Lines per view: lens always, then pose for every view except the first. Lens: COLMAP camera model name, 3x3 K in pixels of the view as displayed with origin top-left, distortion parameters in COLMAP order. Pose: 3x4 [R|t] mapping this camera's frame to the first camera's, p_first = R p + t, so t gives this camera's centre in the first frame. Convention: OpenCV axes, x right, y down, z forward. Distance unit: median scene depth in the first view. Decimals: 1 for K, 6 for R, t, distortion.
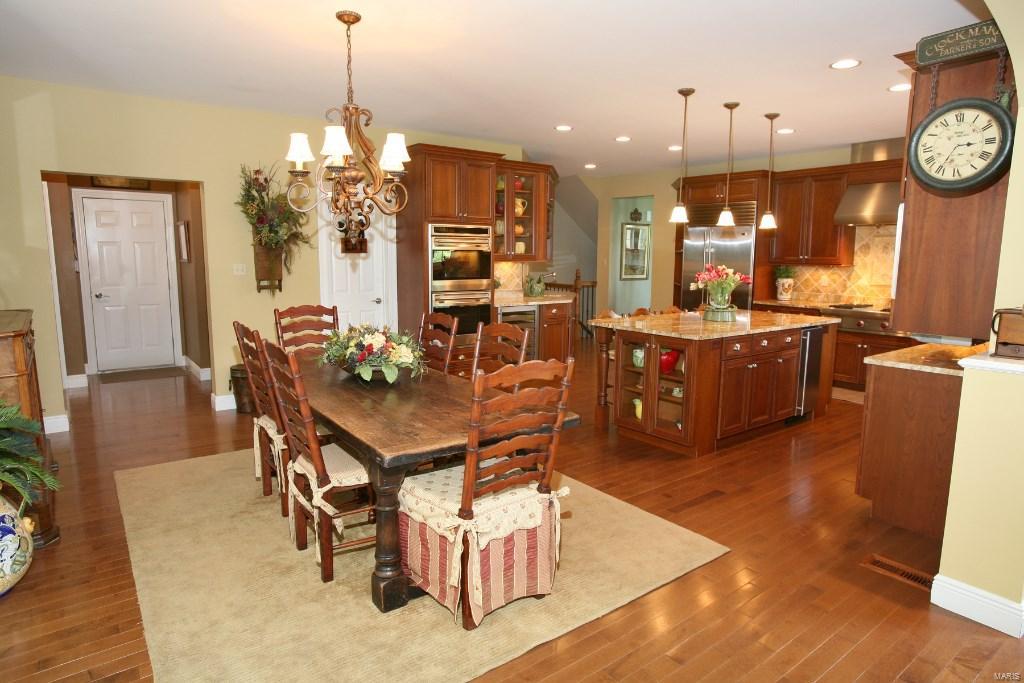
lens RADIAL K [[601.4, 0, 511.7], [0, 601.4, 333.0], [0, 0, 1]] dist [-0.029926, 0.001047]
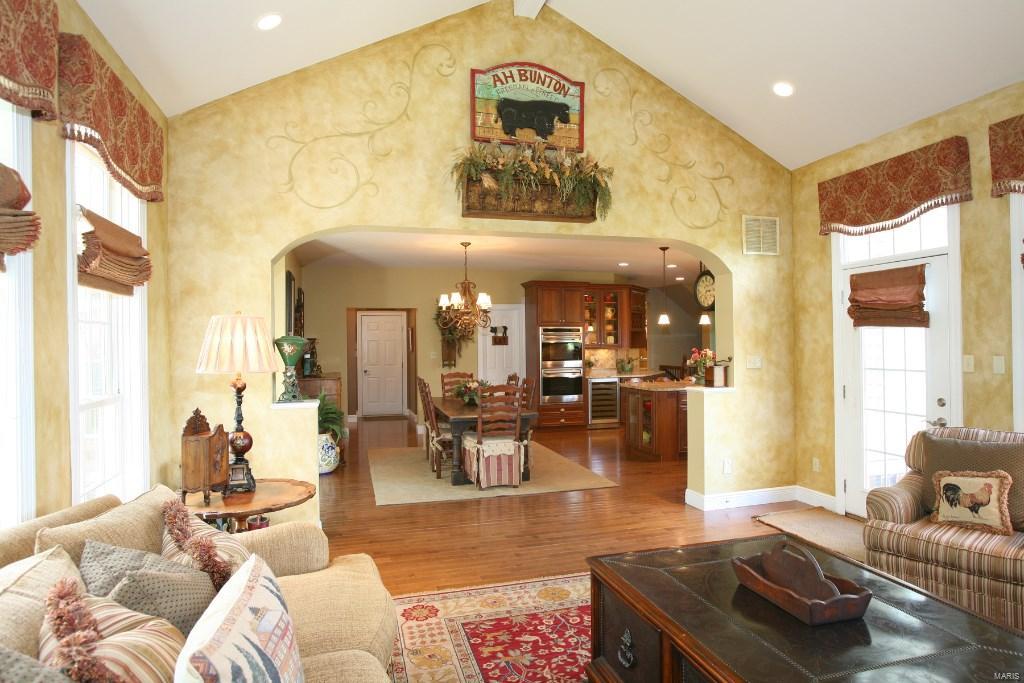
lens RADIAL K [[601.4, 0, 511.7], [0, 601.4, 333.0], [0, 0, 1]] dist [-0.029926, 0.001047]
pose [[0.932678, -0.024249, -0.359894, 0.372272], [-0.030154, 0.989004, -0.144783, 0.073826], [0.359447, 0.145888, 0.921691, -0.532543]]
